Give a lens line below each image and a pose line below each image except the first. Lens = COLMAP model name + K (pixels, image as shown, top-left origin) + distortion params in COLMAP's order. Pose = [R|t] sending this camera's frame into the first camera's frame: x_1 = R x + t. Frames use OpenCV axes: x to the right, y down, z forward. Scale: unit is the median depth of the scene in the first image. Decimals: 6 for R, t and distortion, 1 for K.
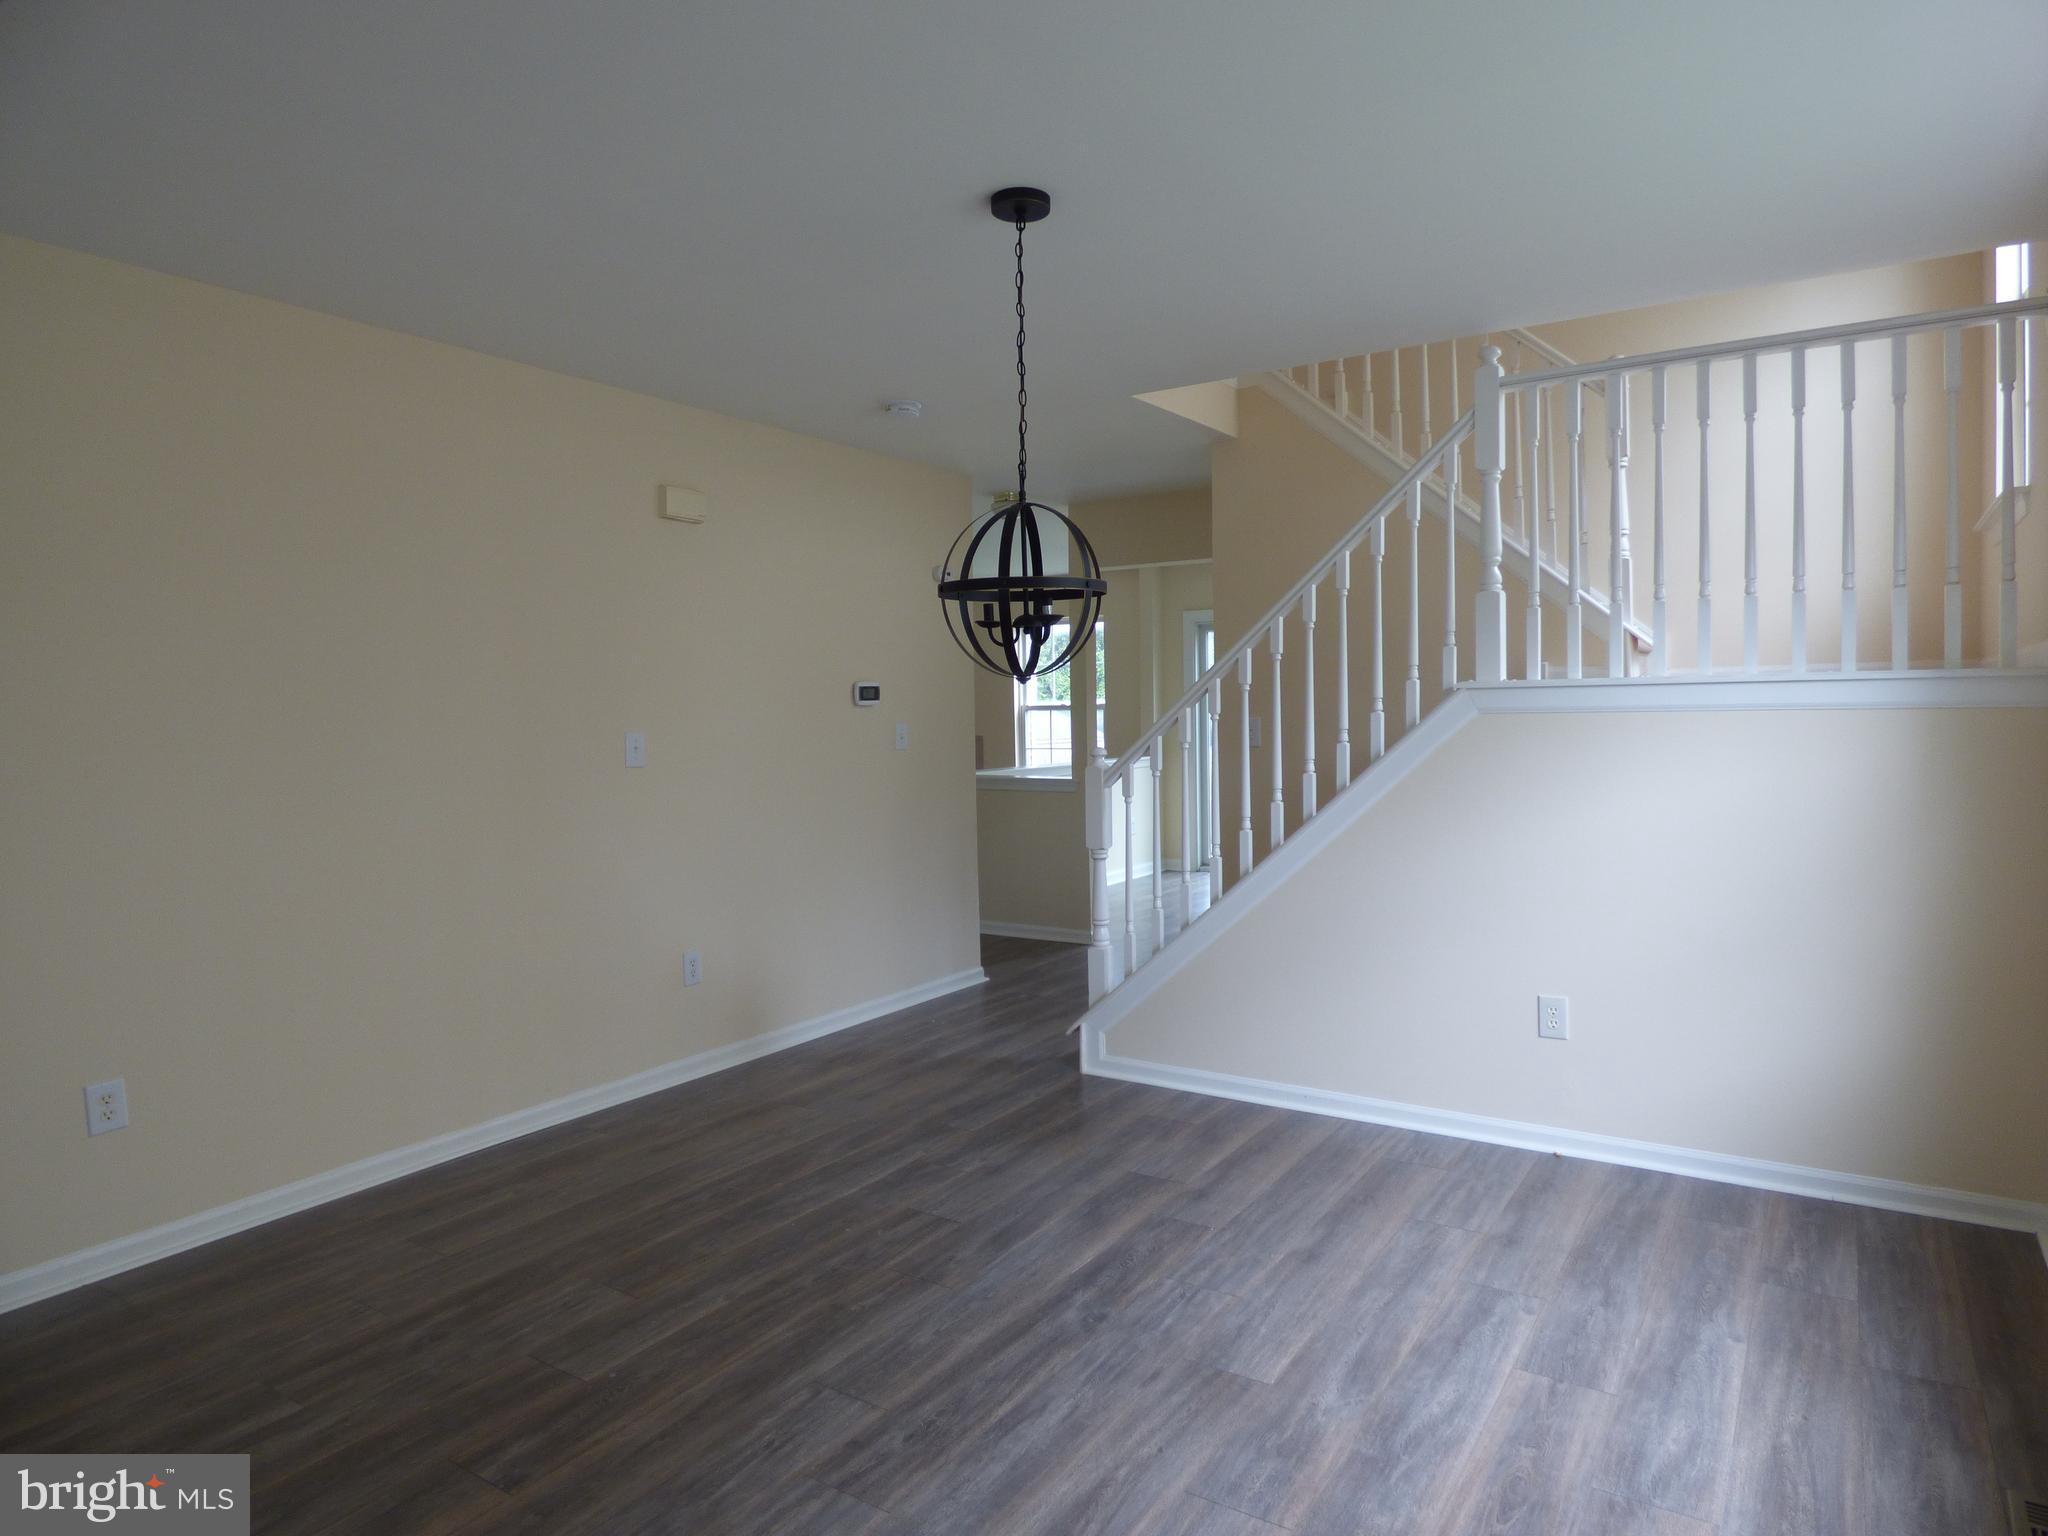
lens RADIAL K [[1221.7, 0, 1041.6], [0, 1221.7, 764.3], [0, 0, 1]] dist [-0.011829, 0.001017]
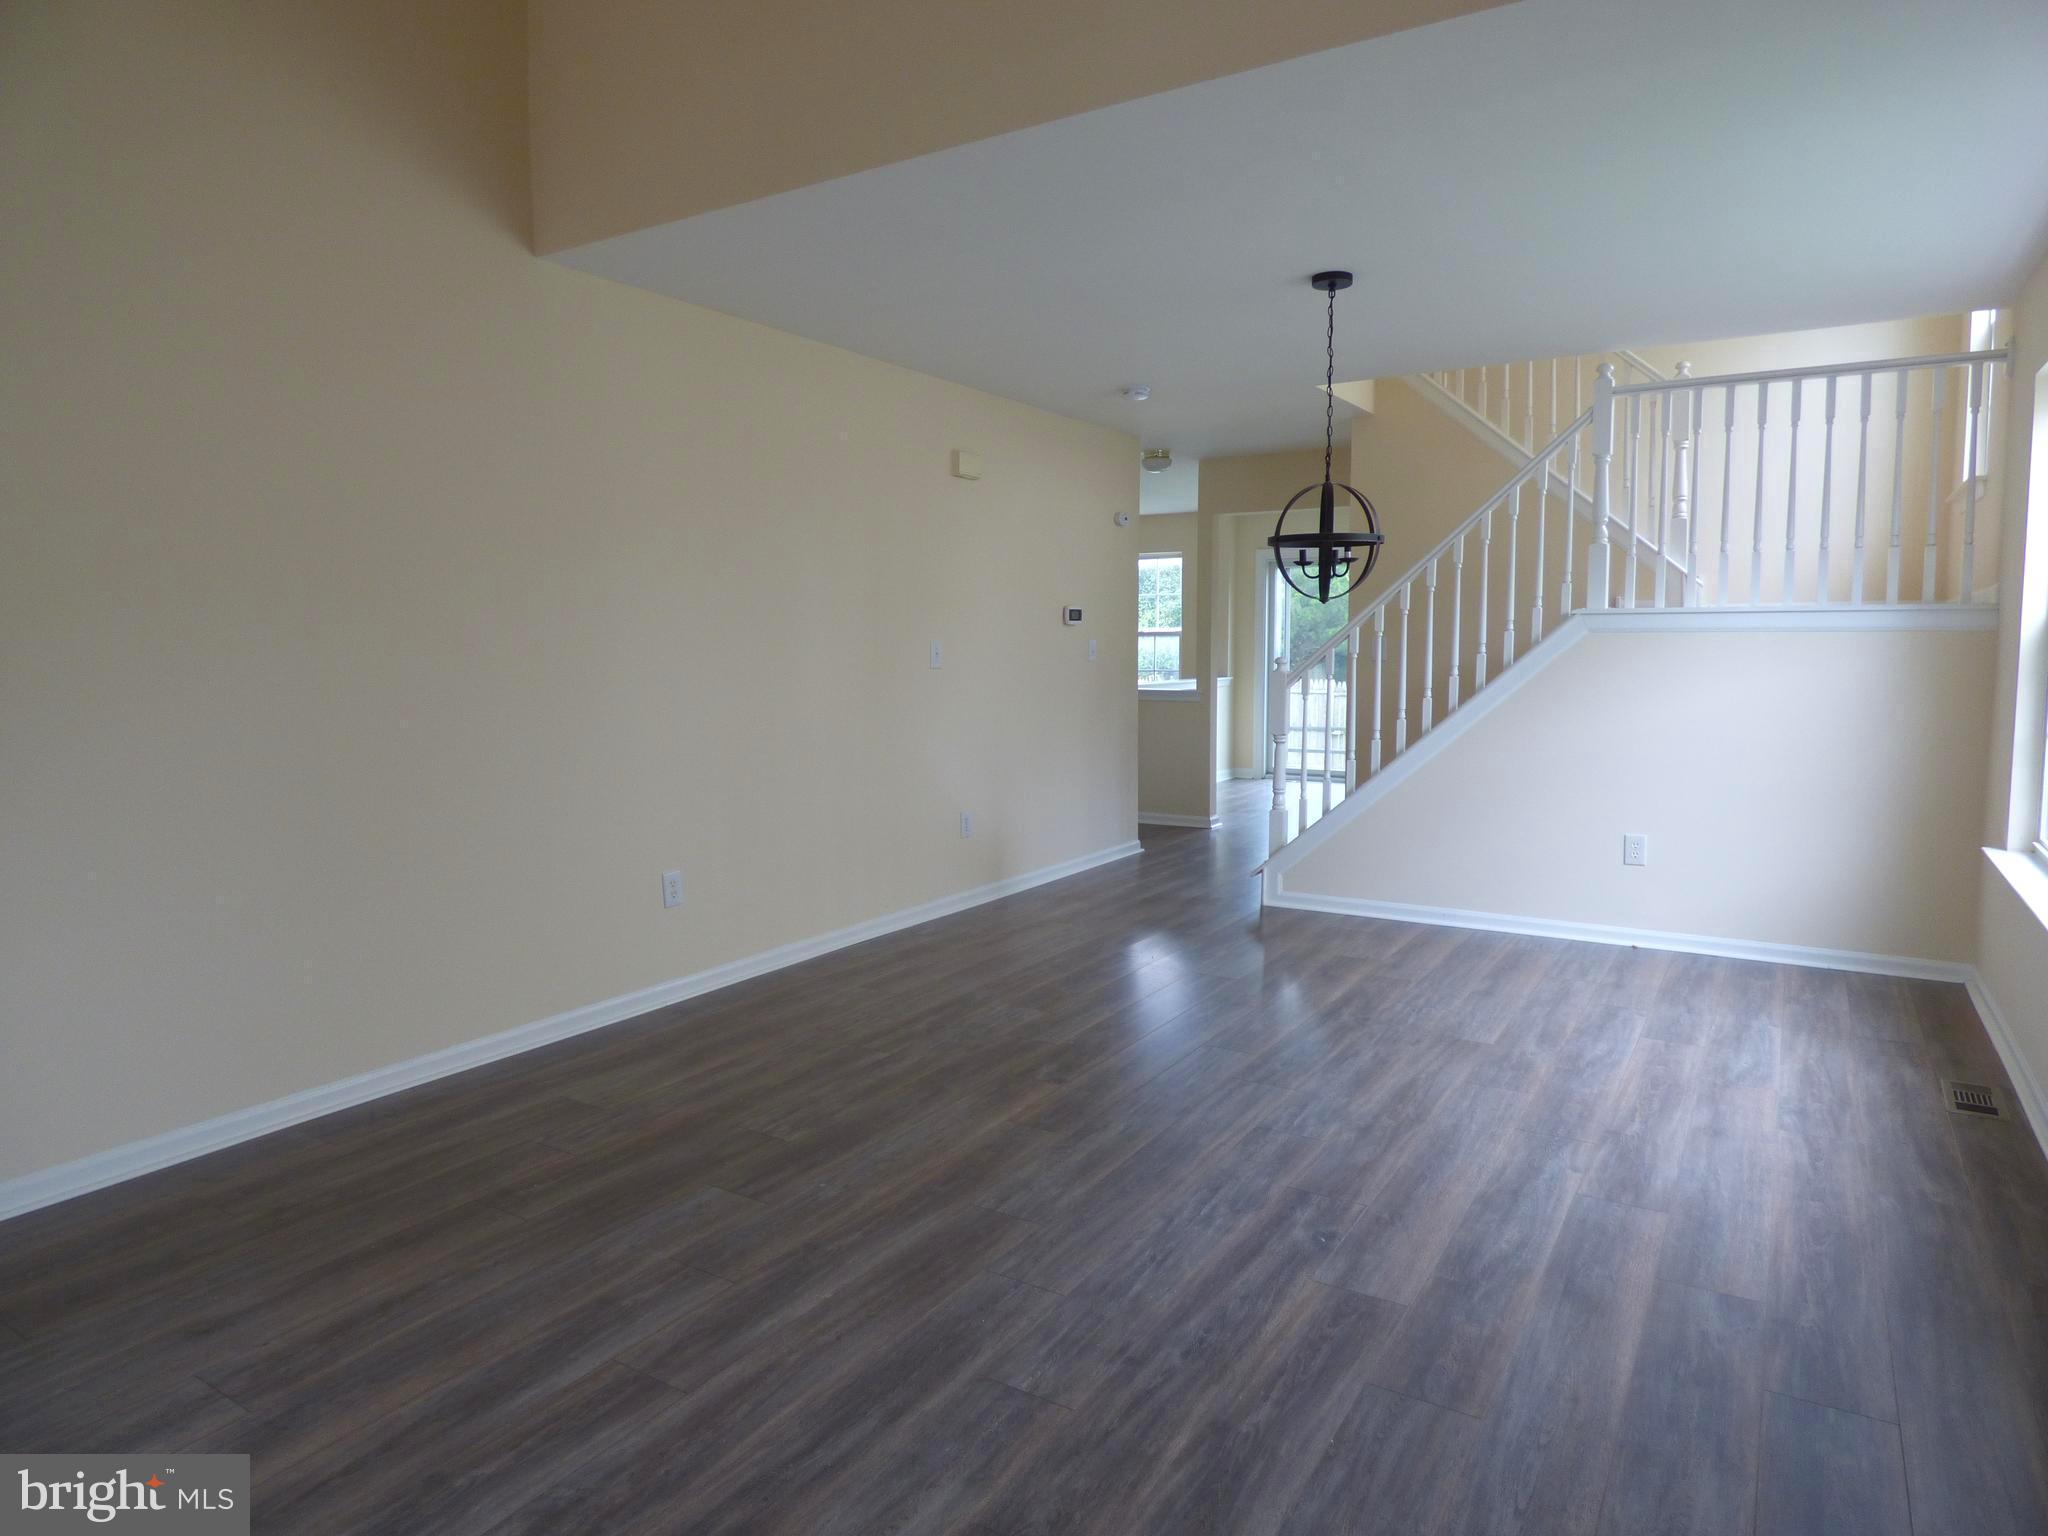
lens RADIAL K [[1221.7, 0, 1042.6], [0, 1221.7, 767.7], [0, 0, 1]] dist [-0.011829, 0.001017]
pose [[0.999633, 0.009955, 0.025180, -0.384651], [-0.011327, 0.998426, 0.054926, 0.055401], [-0.024594, -0.055191, 0.998173, -0.488343]]
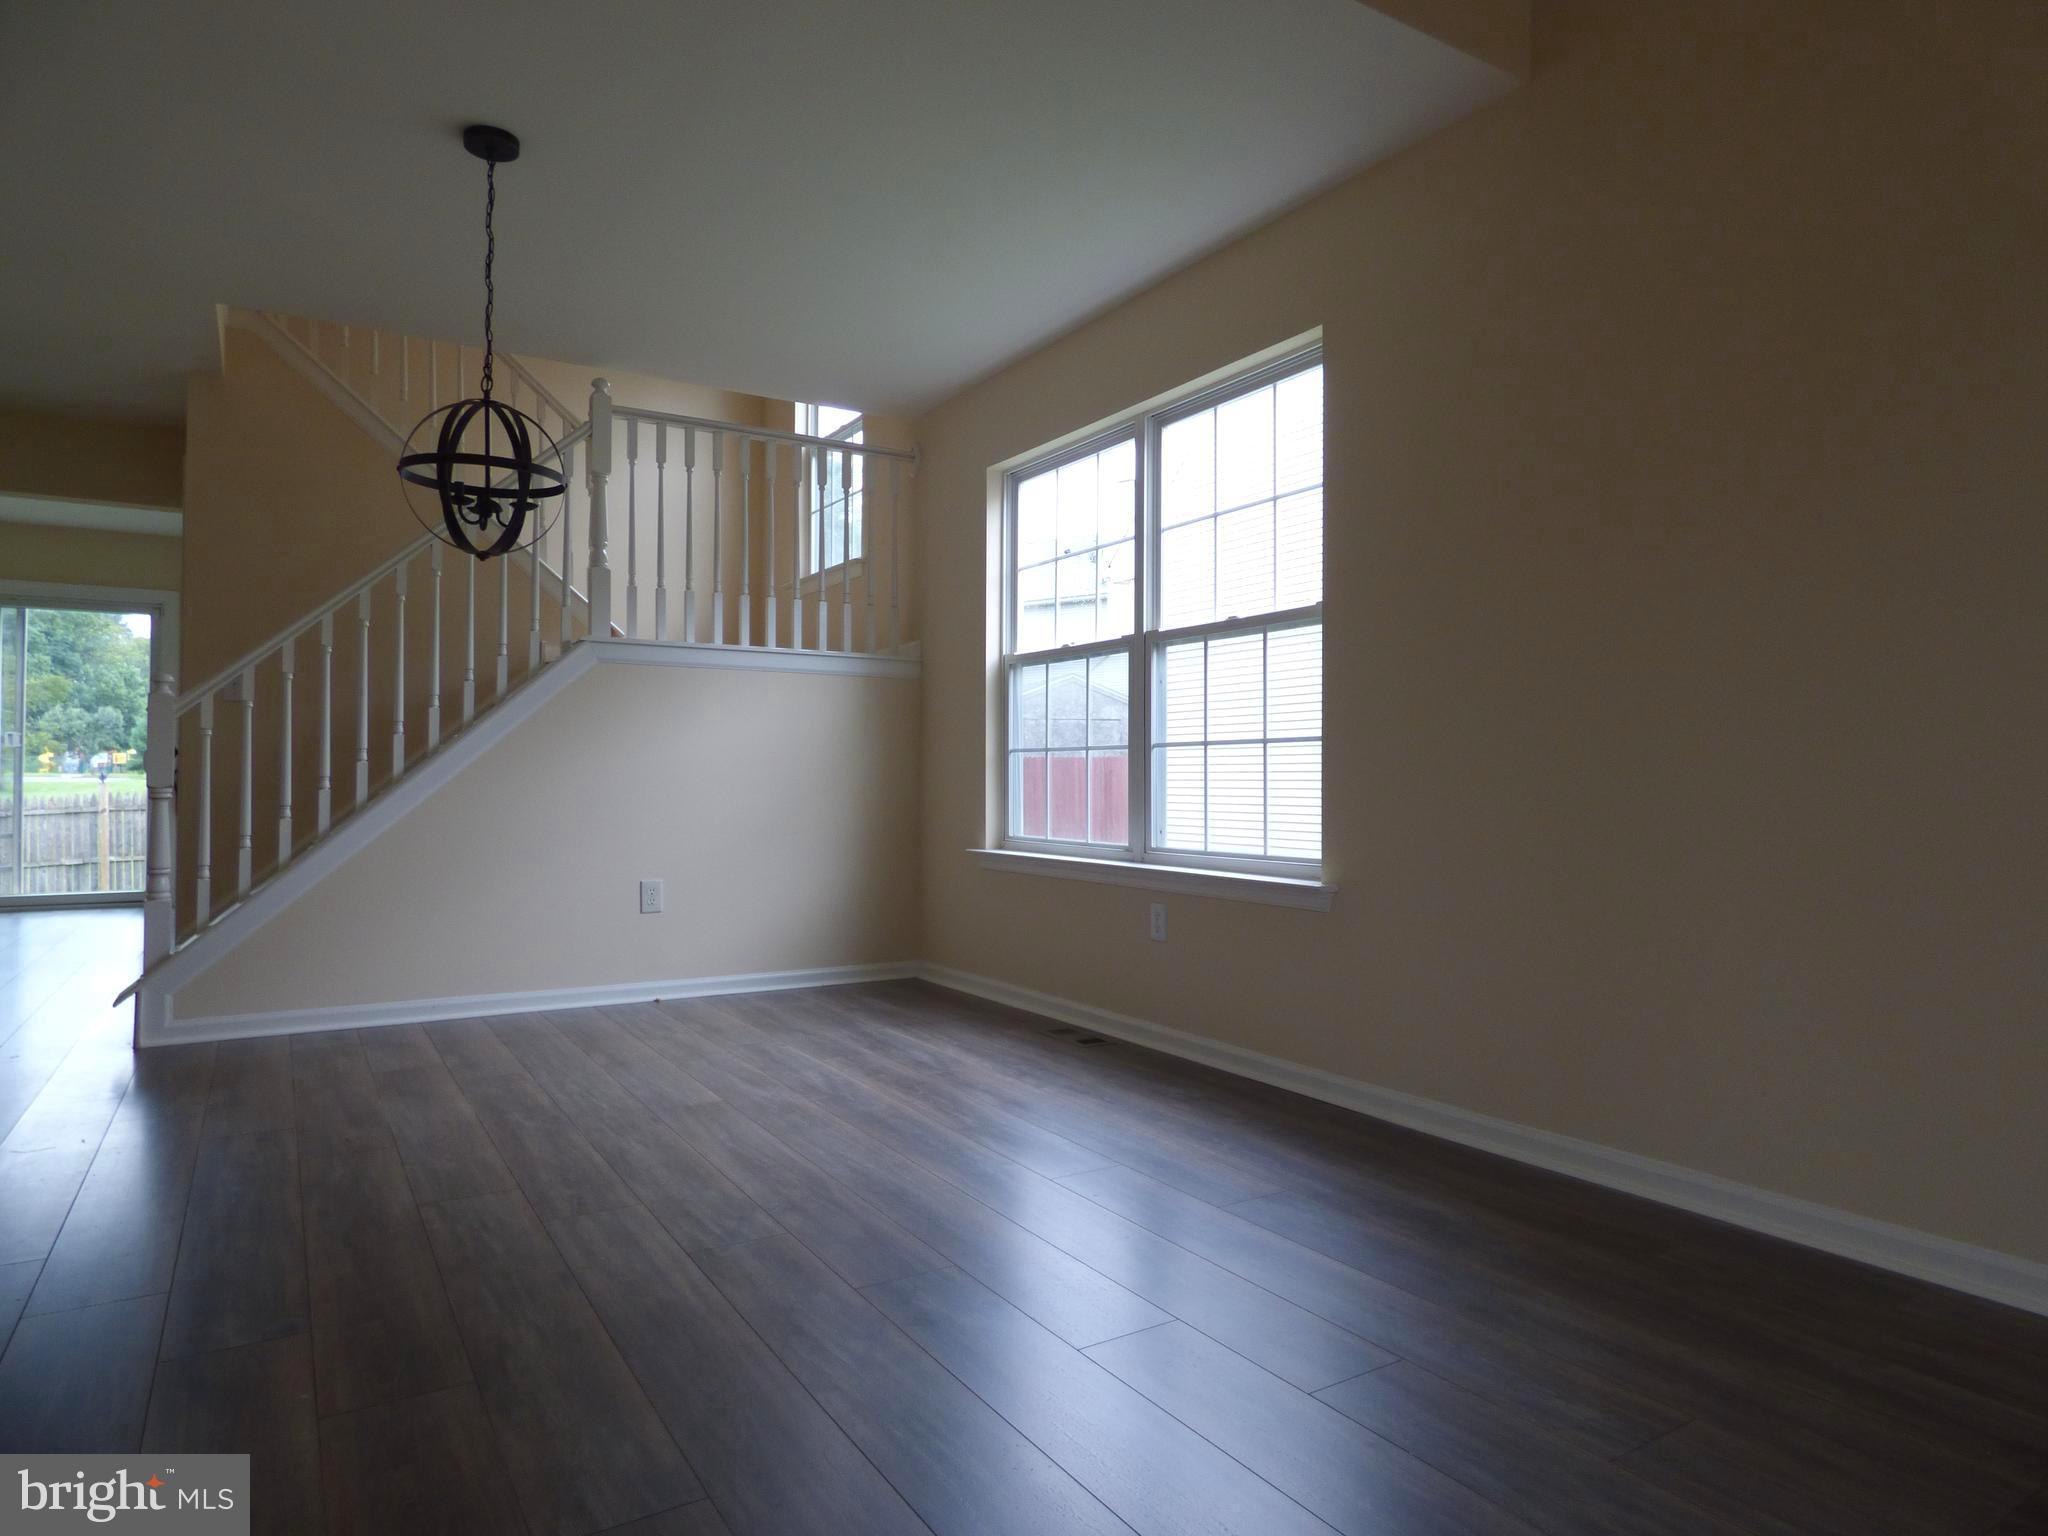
lens RADIAL K [[1221.7, 0, 1051.3], [0, 1221.7, 774.3], [0, 0, 1]] dist [-0.011829, 0.001017]
pose [[0.408183, 0.022263, 0.912629, -0.786111], [0.031256, 0.998776, -0.038345, 0.179995], [-0.912365, 0.044177, 0.406987, 0.082997]]
